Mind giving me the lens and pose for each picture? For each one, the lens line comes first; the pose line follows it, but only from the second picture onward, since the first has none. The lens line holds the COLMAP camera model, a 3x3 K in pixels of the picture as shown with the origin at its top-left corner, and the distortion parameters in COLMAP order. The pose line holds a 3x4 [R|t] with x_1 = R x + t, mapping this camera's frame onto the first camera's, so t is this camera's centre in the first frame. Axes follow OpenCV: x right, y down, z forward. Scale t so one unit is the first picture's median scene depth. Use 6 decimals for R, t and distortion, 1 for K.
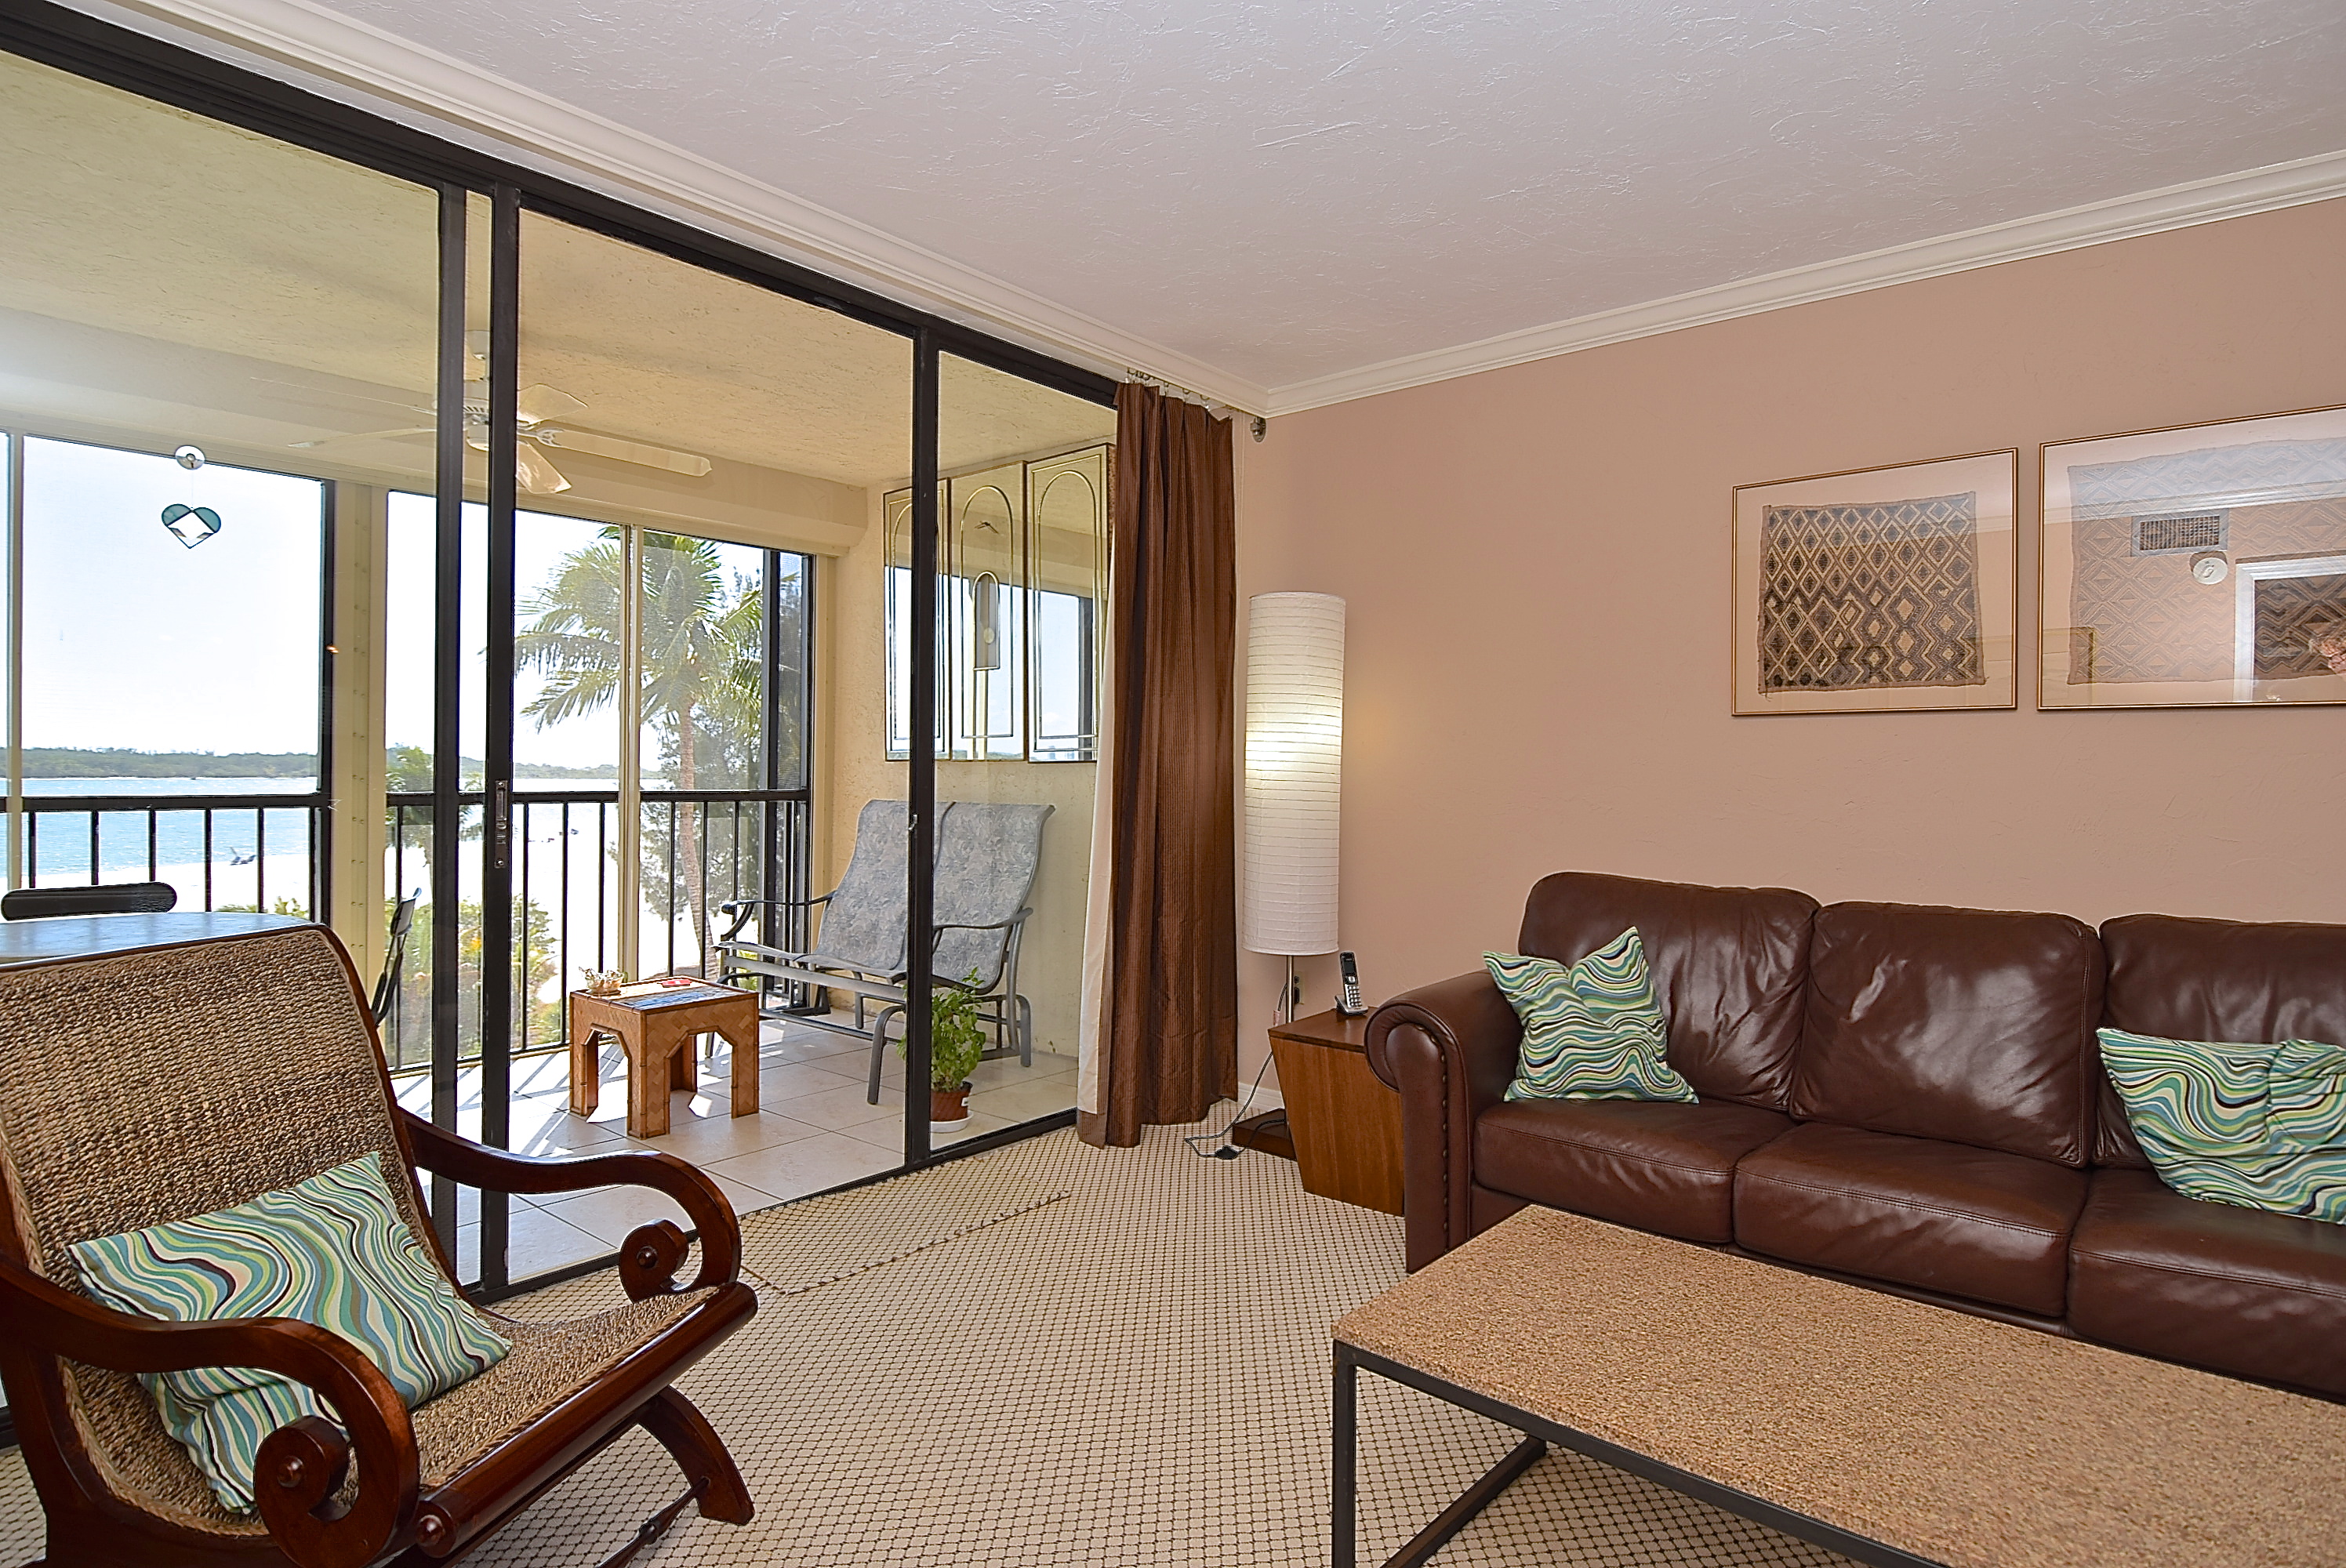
lens RADIAL K [[1191.8, 0, 1173.0], [0, 1191.8, 784.0], [0, 0, 1]] dist [-0.004110, -0.001648]
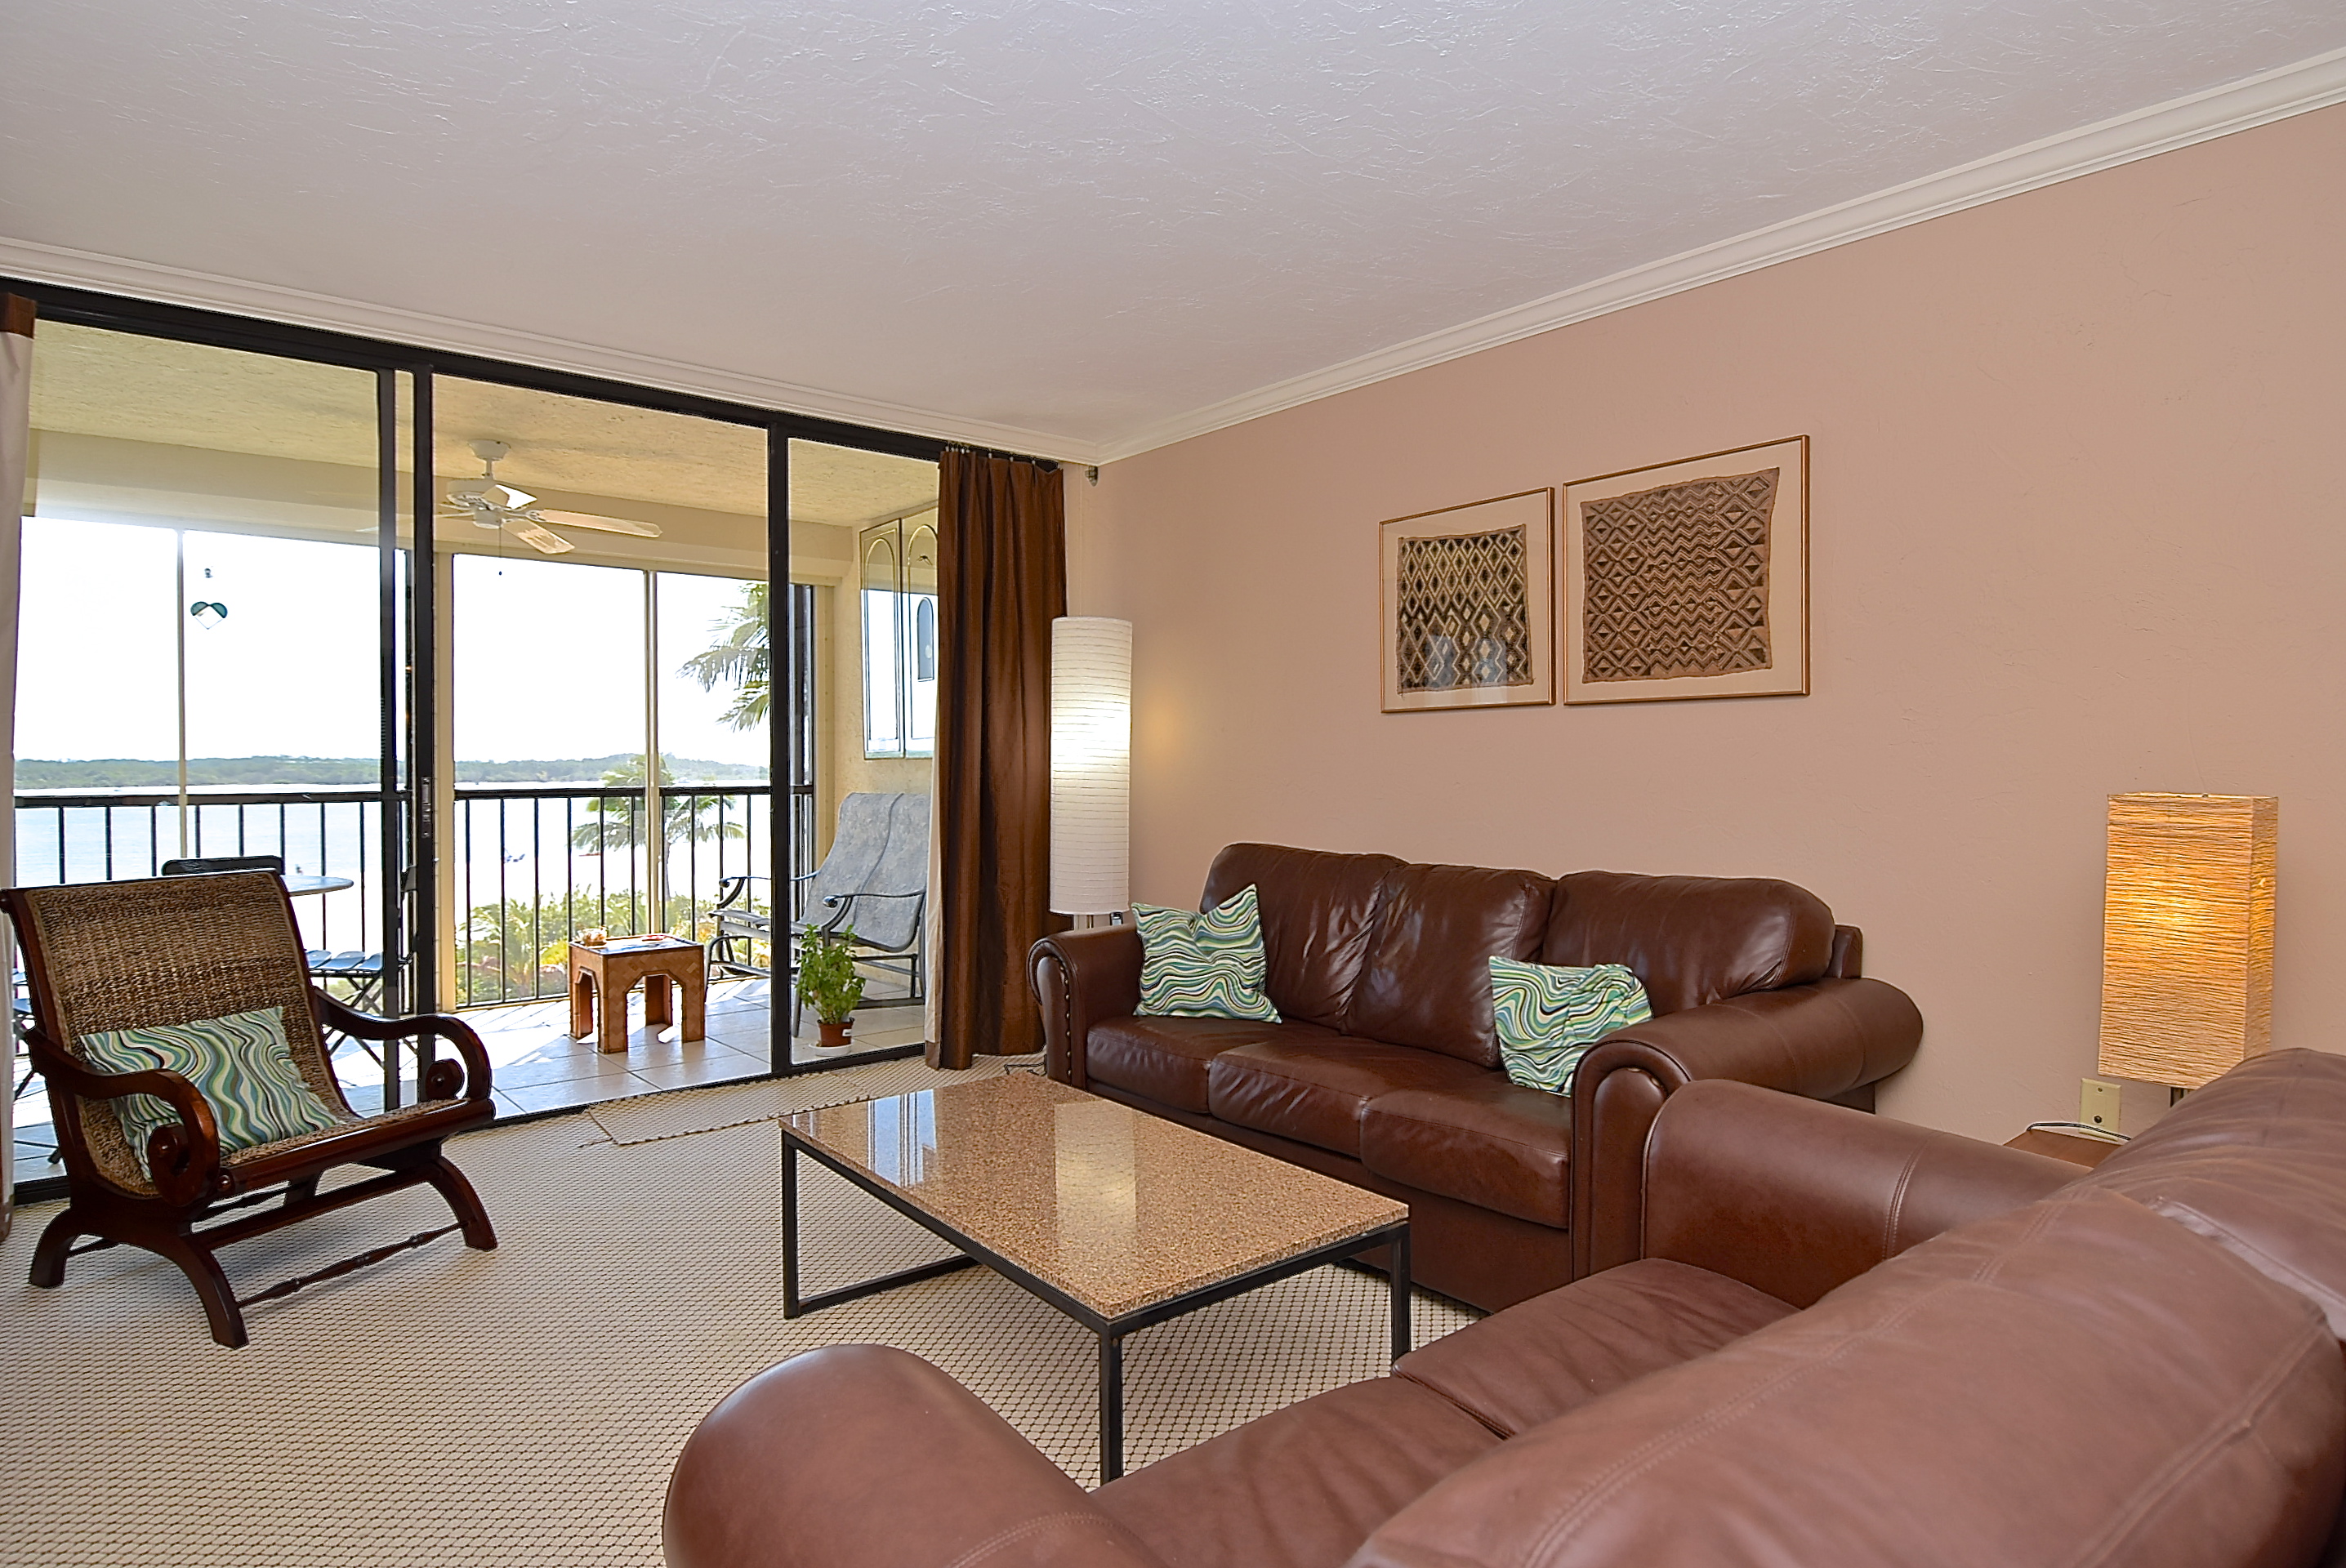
lens RADIAL K [[1227.3, 0, 1156.6], [0, 1227.3, 779.0], [0, 0, 1]] dist [0.030292, -0.022914]
pose [[0.984311, -0.010588, -0.176123, 0.485897], [0.010500, 0.999944, -0.001430, 0.009141], [0.176129, -0.000441, 0.984367, -0.271190]]
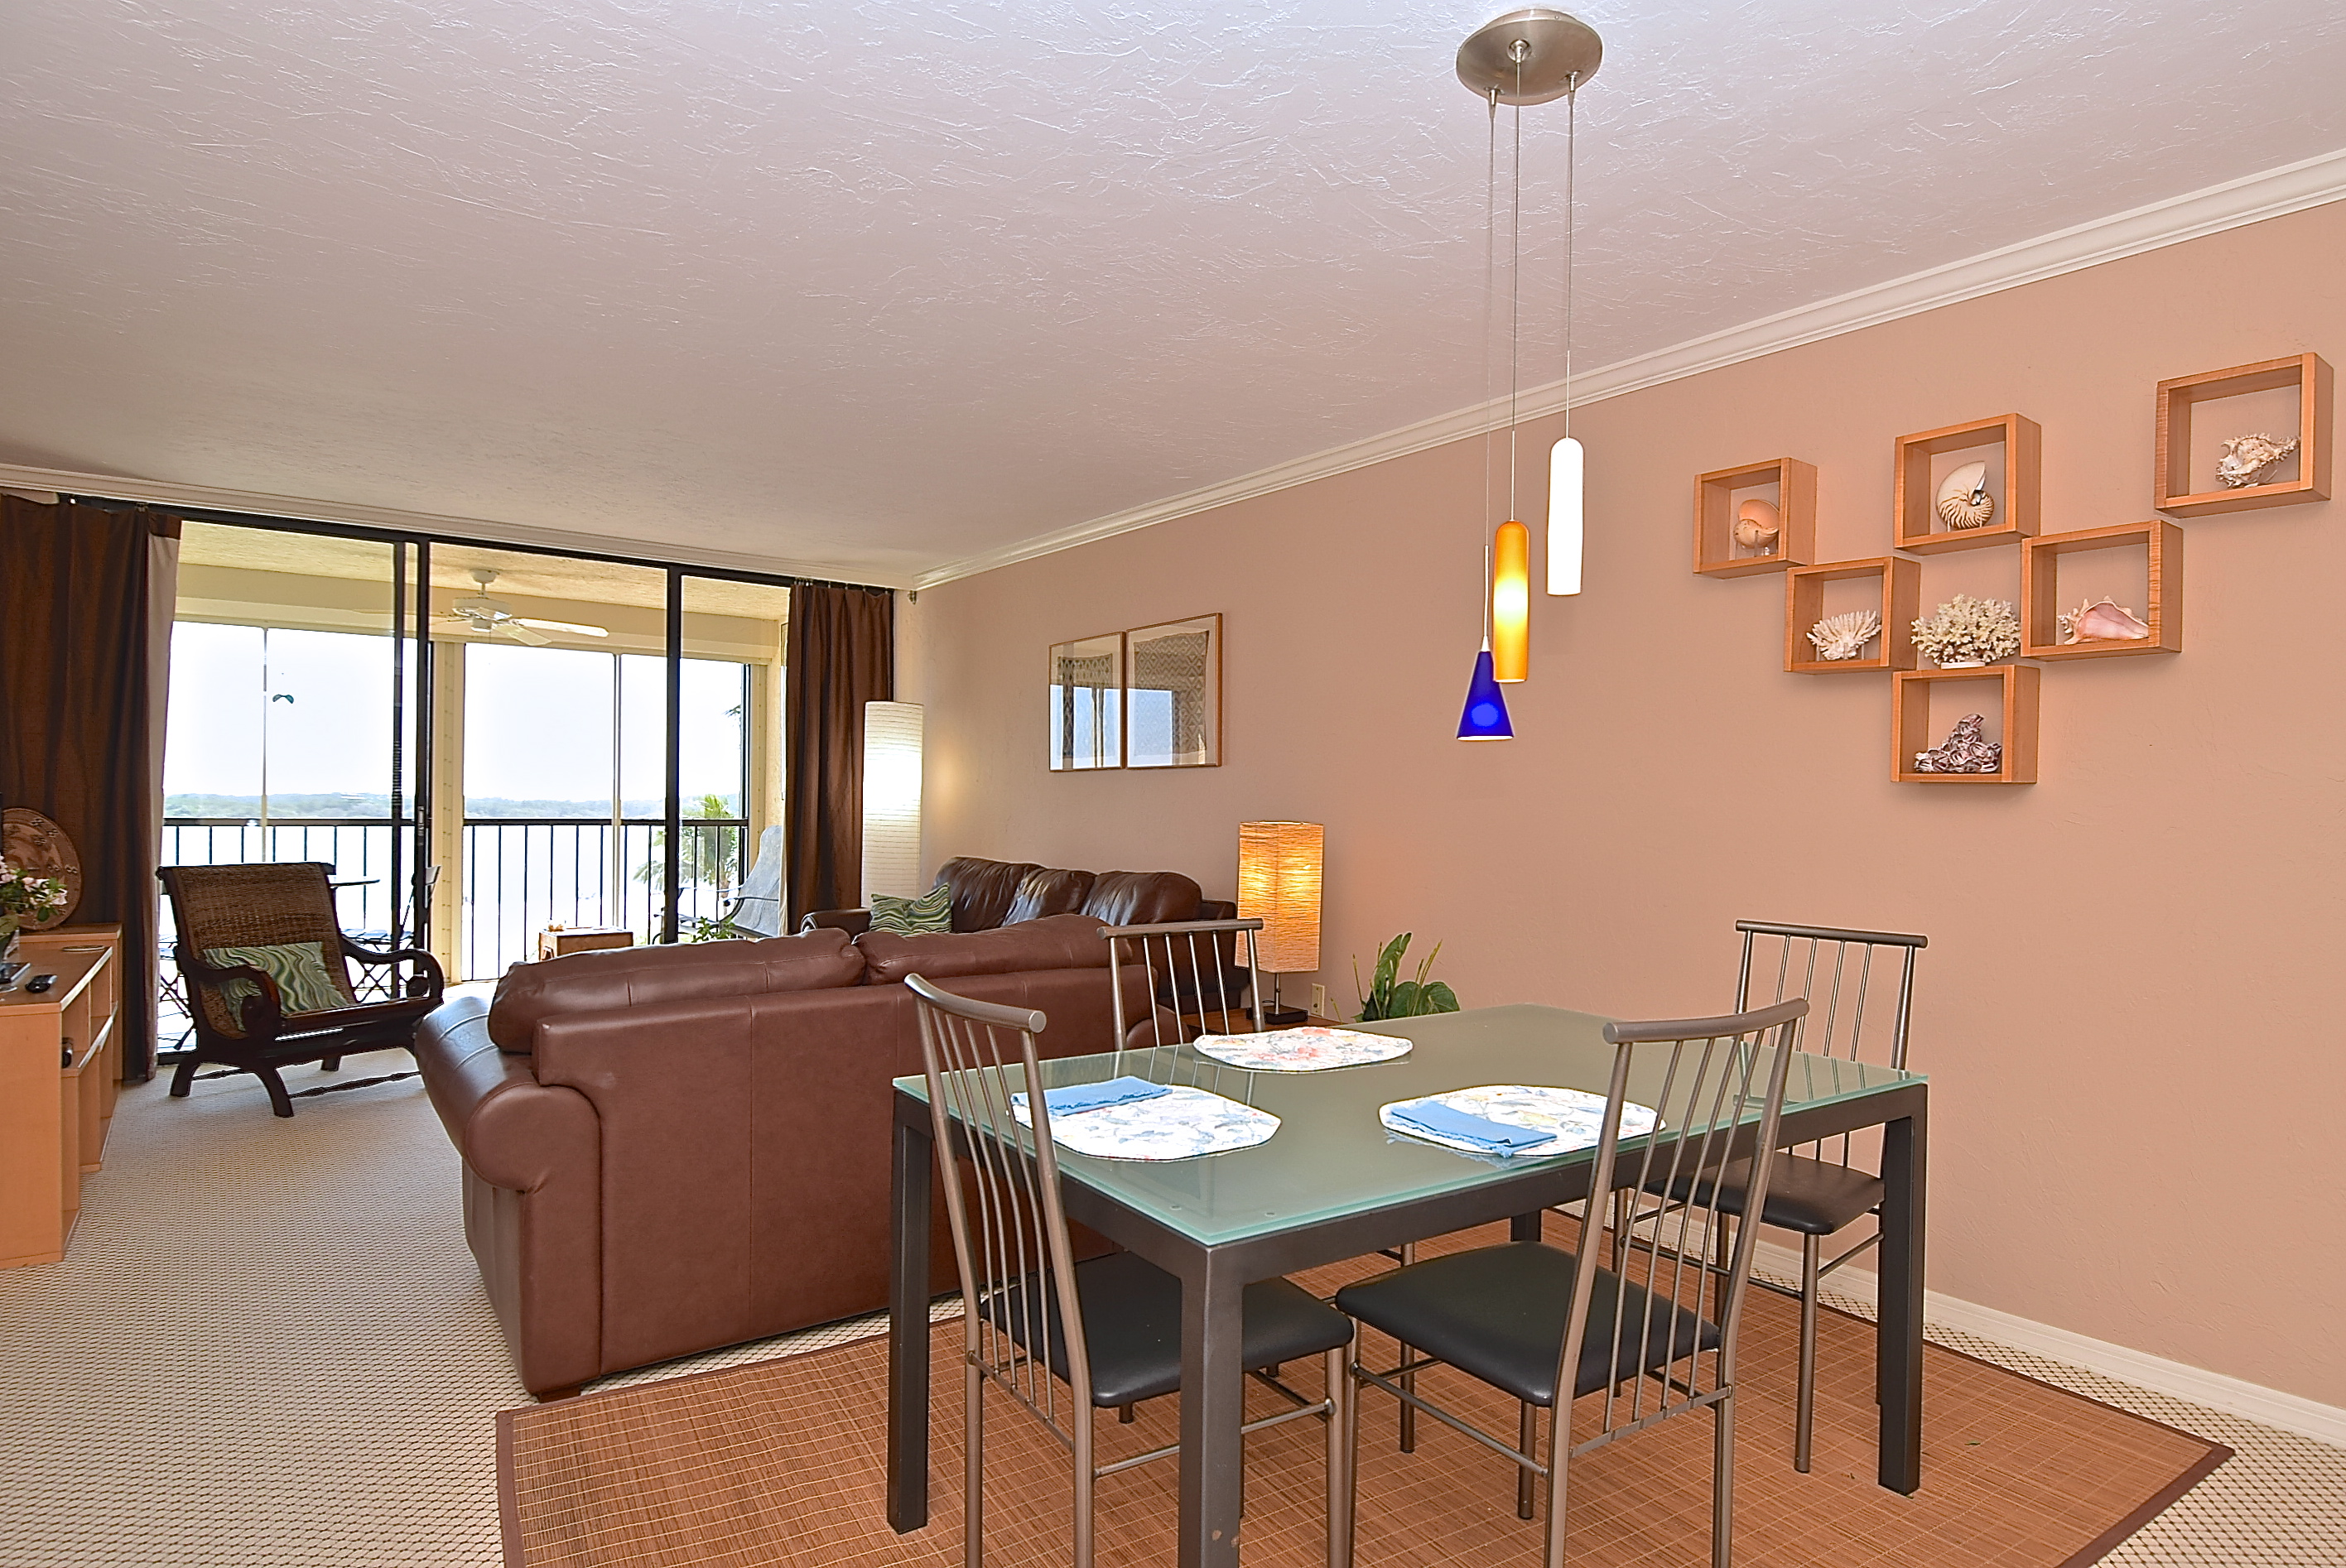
lens RADIAL K [[1218.9, 0, 1208.9], [0, 1218.9, 814.9], [0, 0, 1]] dist [0.000097, -0.000563]
pose [[0.983239, 0.000153, -0.182320, 1.097691], [-0.001965, 0.999950, -0.009758, 0.027442], [0.182309, 0.009952, 0.983191, -0.817072]]
